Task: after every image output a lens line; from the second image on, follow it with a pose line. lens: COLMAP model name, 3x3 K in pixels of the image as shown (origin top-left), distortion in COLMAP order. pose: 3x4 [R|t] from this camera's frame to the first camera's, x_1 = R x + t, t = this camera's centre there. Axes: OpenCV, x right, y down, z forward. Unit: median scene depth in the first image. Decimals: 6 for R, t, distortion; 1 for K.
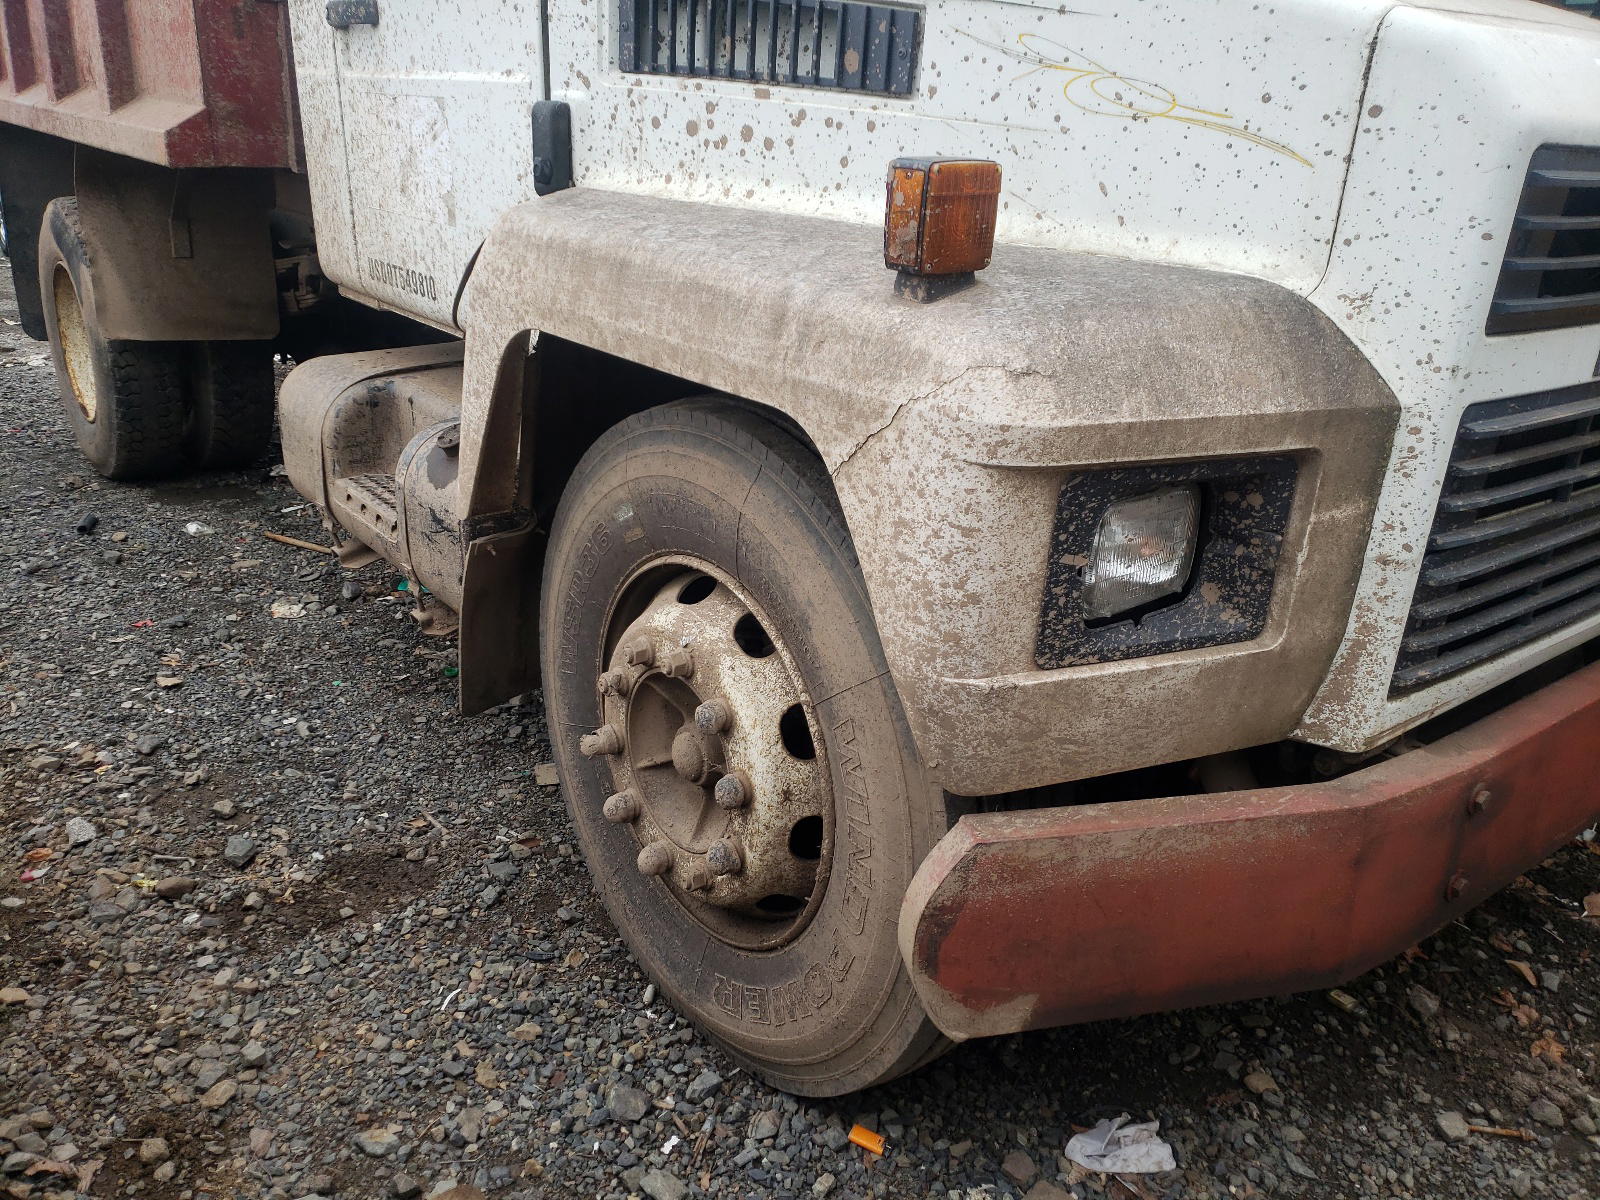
lens RADIAL K [[1239.8, 0, 803.8], [0, 1239.8, 613.4], [0, 0, 1]] dist [0.051604, -0.063478]
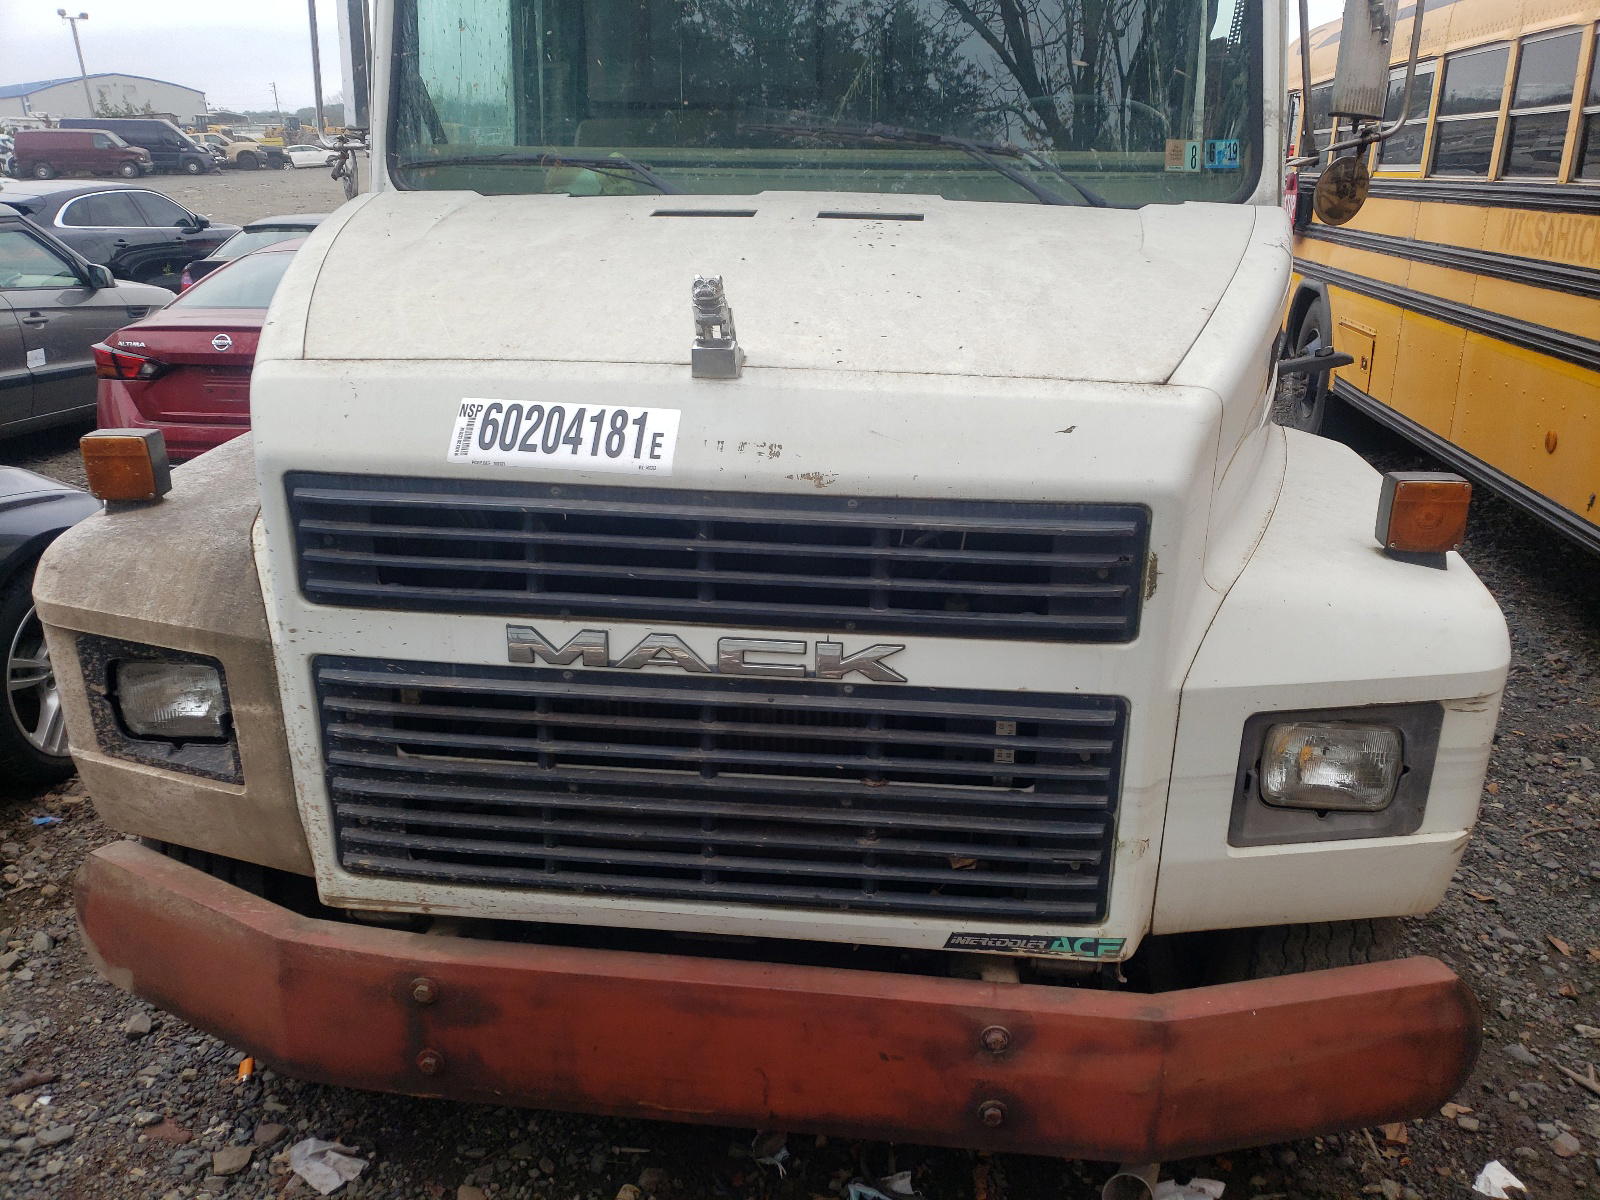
lens RADIAL K [[1216.3, 0, 800.0], [0, 1216.3, 600.0], [0, 0, 1]] dist [0.121783, -0.123164]
pose [[0.706899, 0.196456, -0.679484, 1.310542], [-0.239139, 0.970465, 0.031799, -0.286121], [0.665662, 0.140013, 0.733001, 0.292949]]
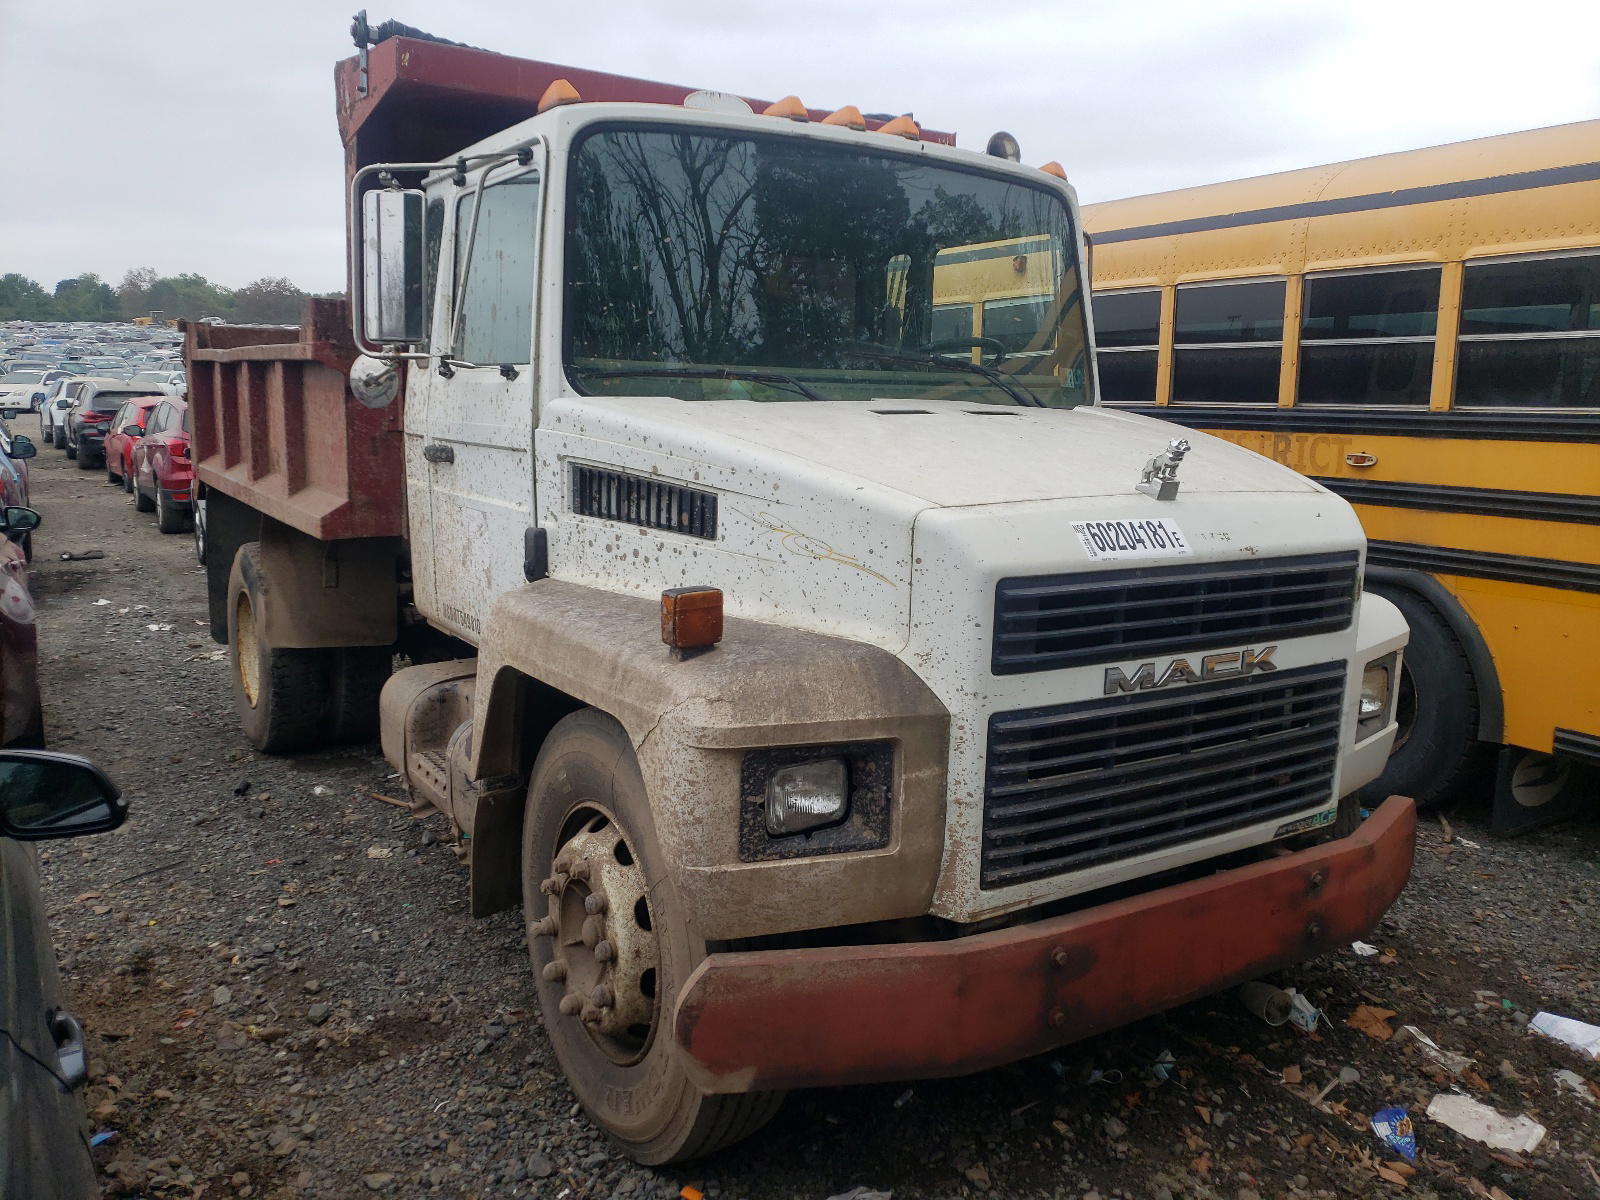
lens RADIAL K [[1239.8, 0, 803.8], [0, 1239.8, 613.4], [0, 0, 1]] dist [0.051604, -0.063478]
pose [[0.995082, -0.011738, -0.098360, 0.329125], [-0.009550, 0.976962, -0.213198, 0.054948], [0.098597, 0.213089, 0.972045, -0.578497]]
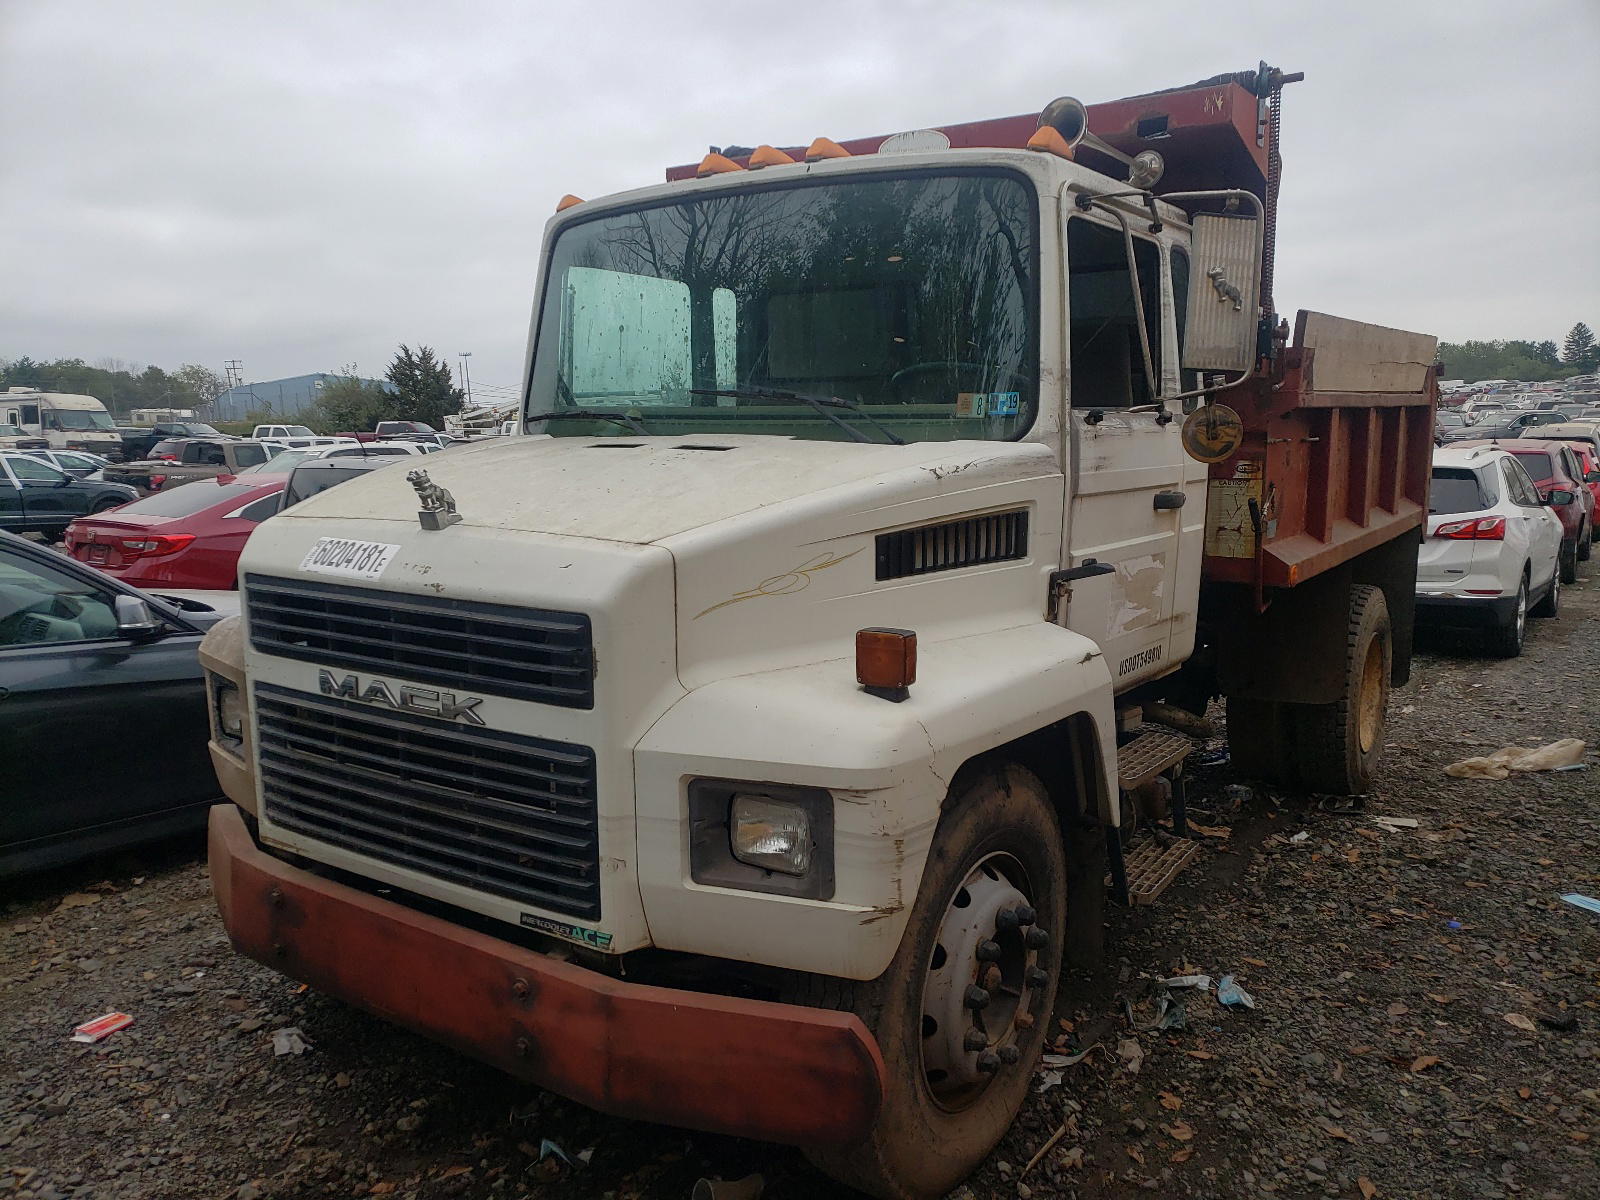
lens RADIAL K [[1239.8, 0, 803.8], [0, 1239.8, 613.4], [0, 0, 1]] dist [0.051604, -0.063478]
pose [[0.288127, 0.095208, -0.952847, 2.211086], [-0.344209, 0.938837, -0.010276, -0.447111], [0.893590, 0.330939, 0.303276, 0.870826]]
